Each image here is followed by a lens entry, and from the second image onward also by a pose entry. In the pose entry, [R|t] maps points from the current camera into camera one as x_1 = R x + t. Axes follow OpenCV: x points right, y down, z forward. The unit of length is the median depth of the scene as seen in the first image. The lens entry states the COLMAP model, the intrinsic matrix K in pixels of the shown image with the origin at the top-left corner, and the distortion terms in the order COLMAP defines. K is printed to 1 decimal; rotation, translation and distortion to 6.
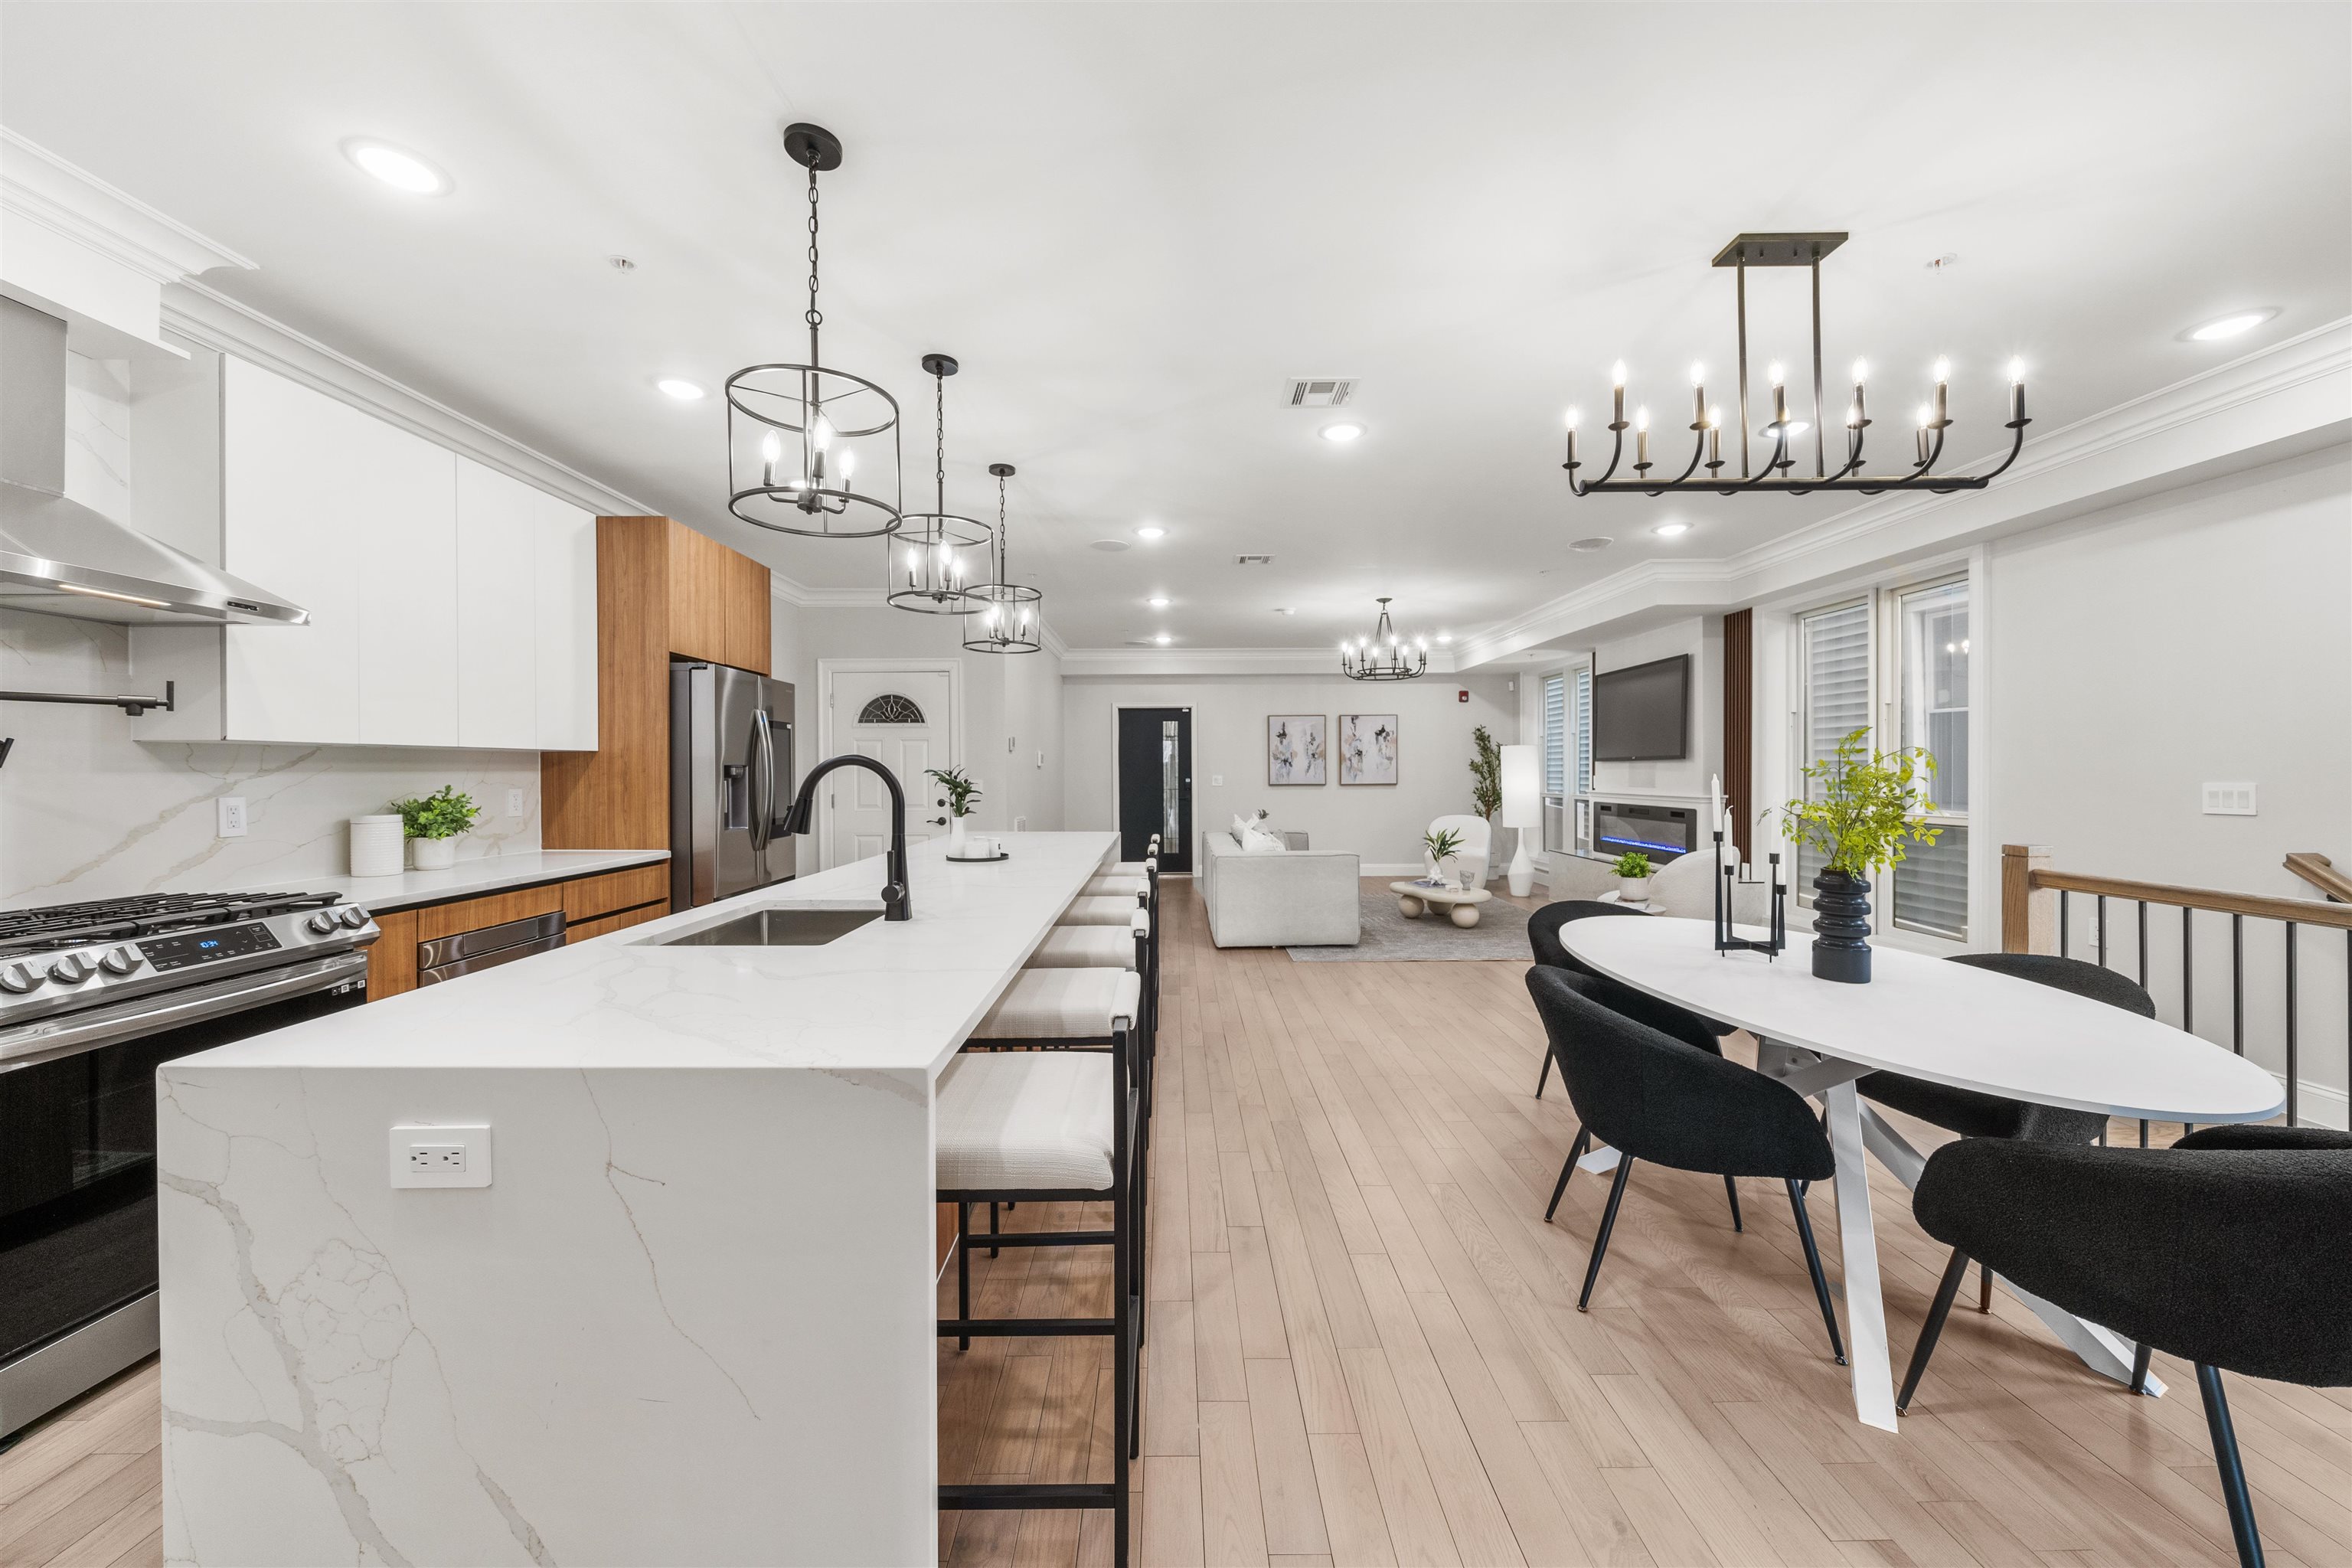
lens RADIAL K [[849.9, 0, 1176.9], [0, 849.9, 776.9], [0, 0, 1]] dist [-0.000030, -0.000016]
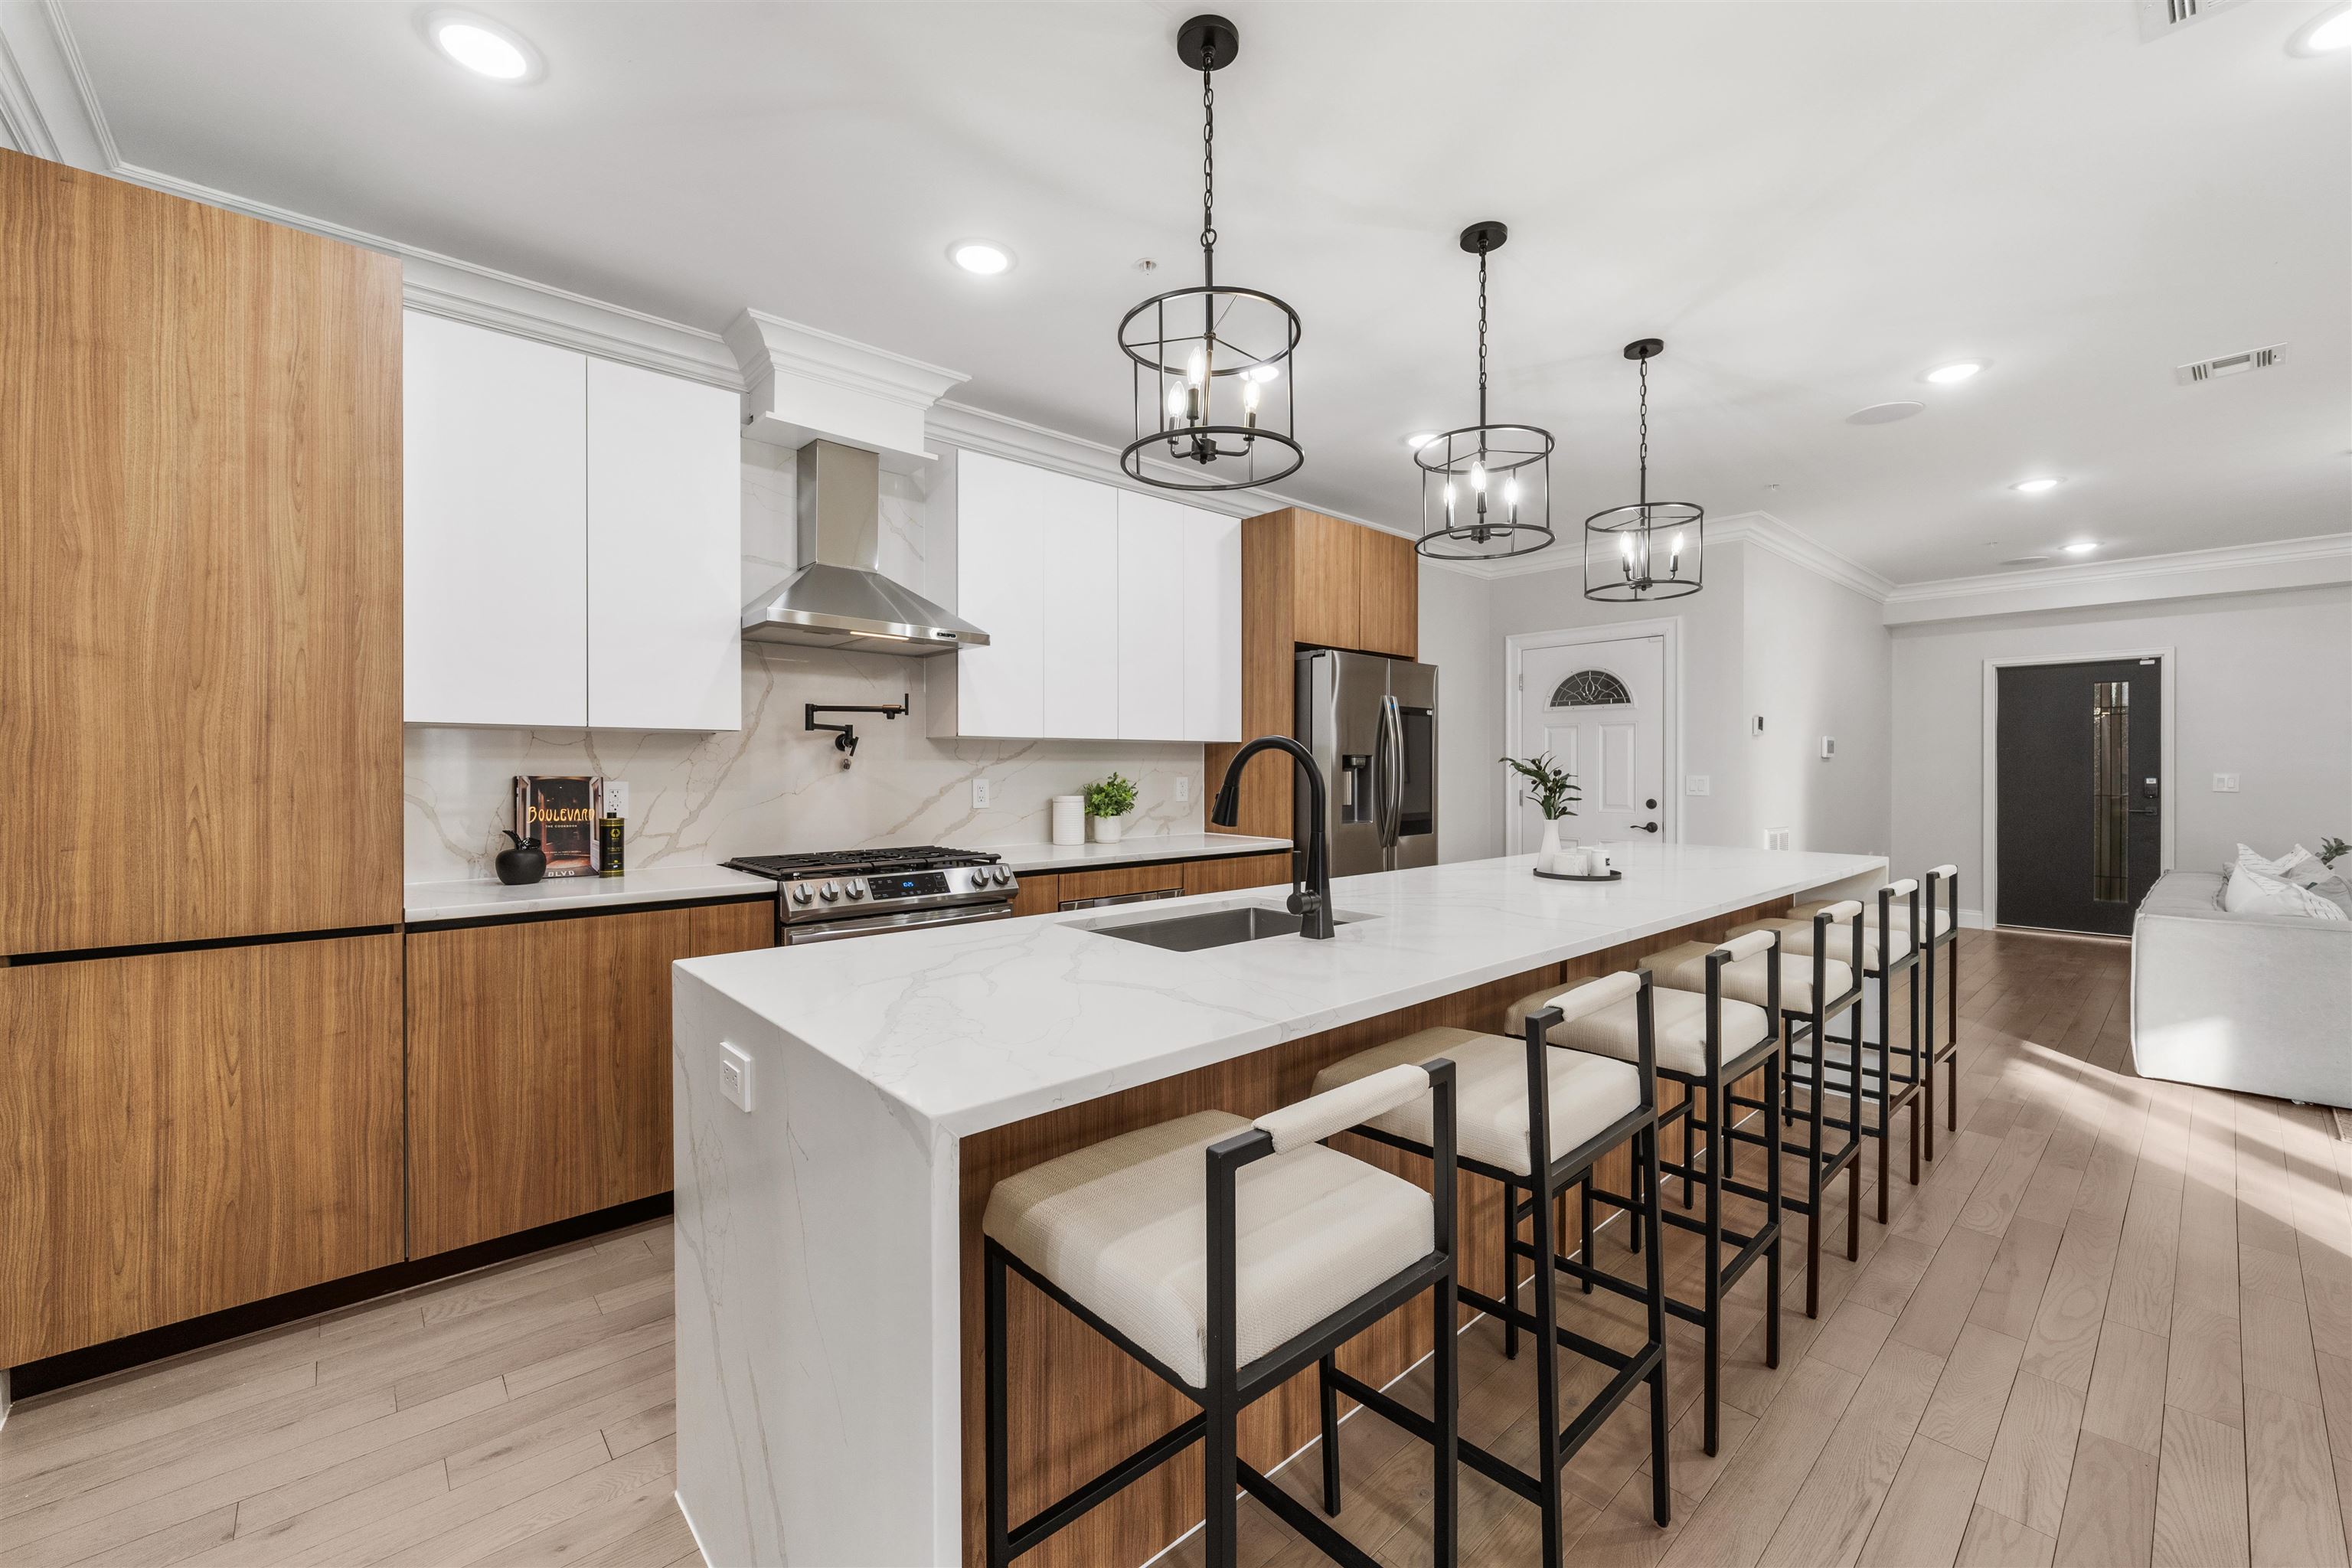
lens RADIAL K [[939.0, 0, 1164.4], [0, 939.0, 772.7], [0, 0, 1]] dist [0.001276, -0.000207]
pose [[0.661155, 0.007556, -0.750211, 0.131158], [-0.007876, 0.999964, 0.003130, 0.004741], [0.750208, 0.003839, 0.661191, 0.154553]]
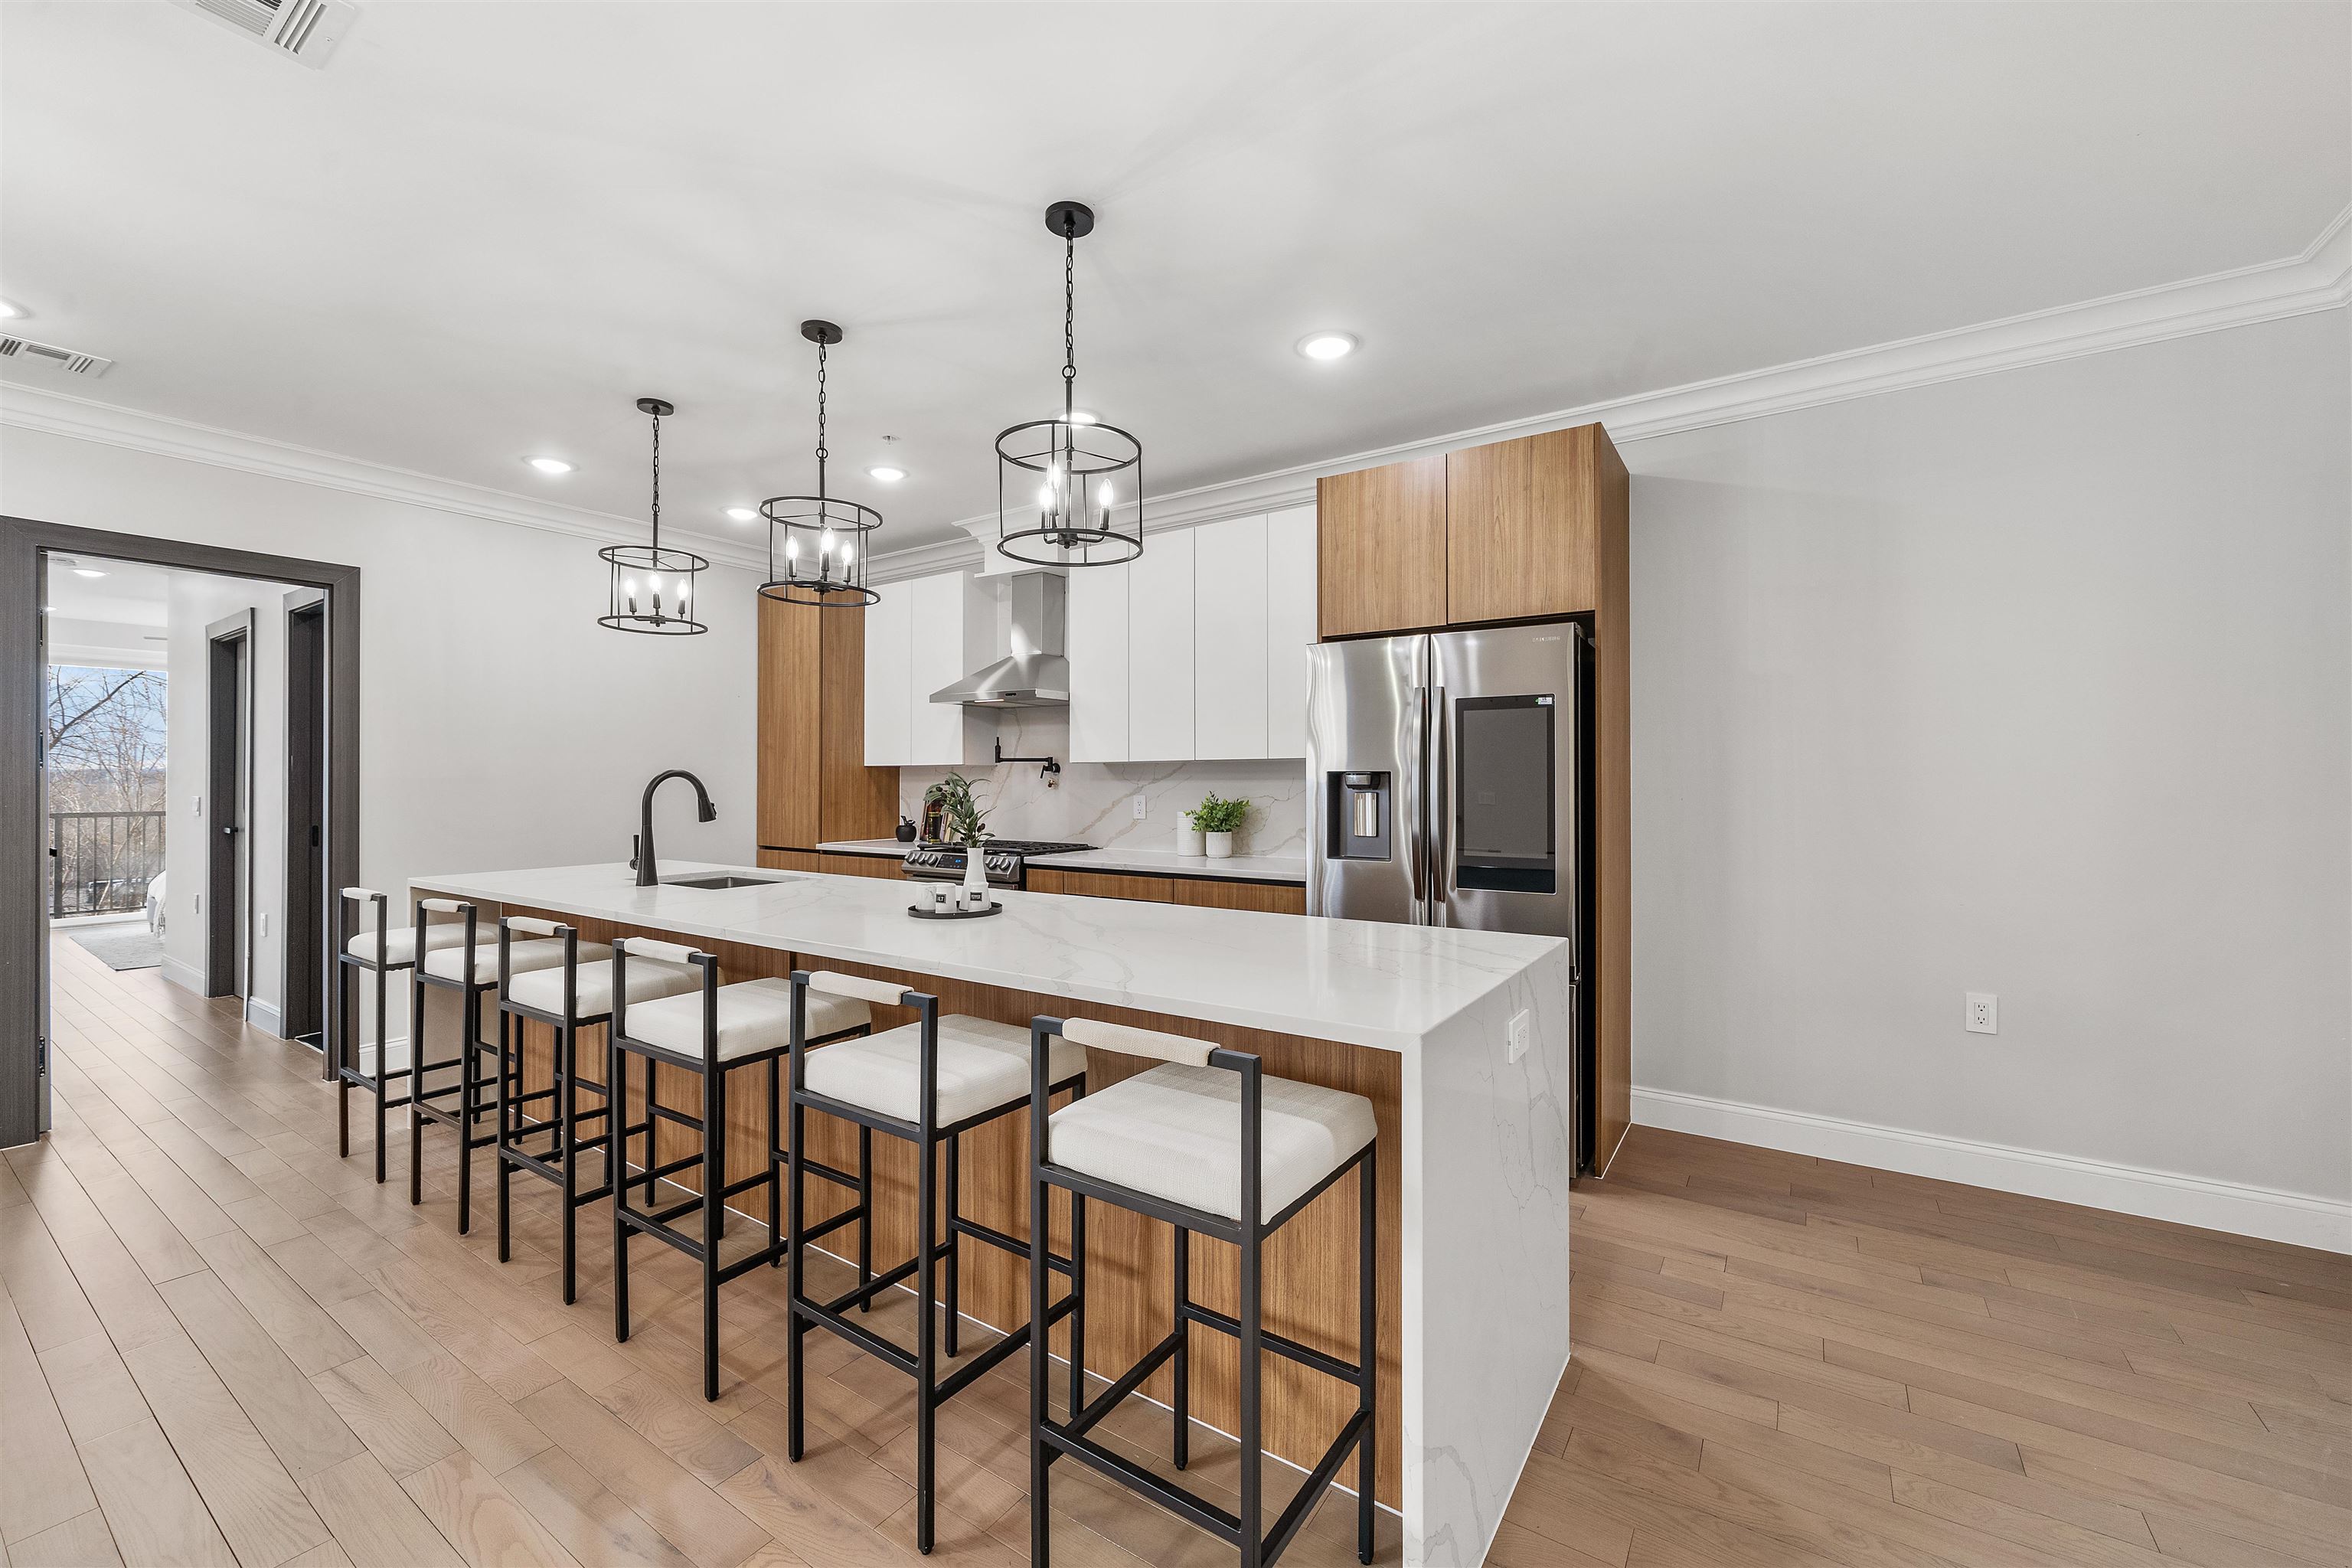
lens RADIAL K [[948.8, 0, 1172.7], [0, 948.8, 773.8], [0, 0, 1]] dist [-0.002039, -0.000157]
pose [[-0.577421, -0.002458, -0.816443, 0.247675], [-0.002568, 0.999996, -0.001194, -0.010822], [0.816442, 0.001407, -0.577425, 1.407382]]
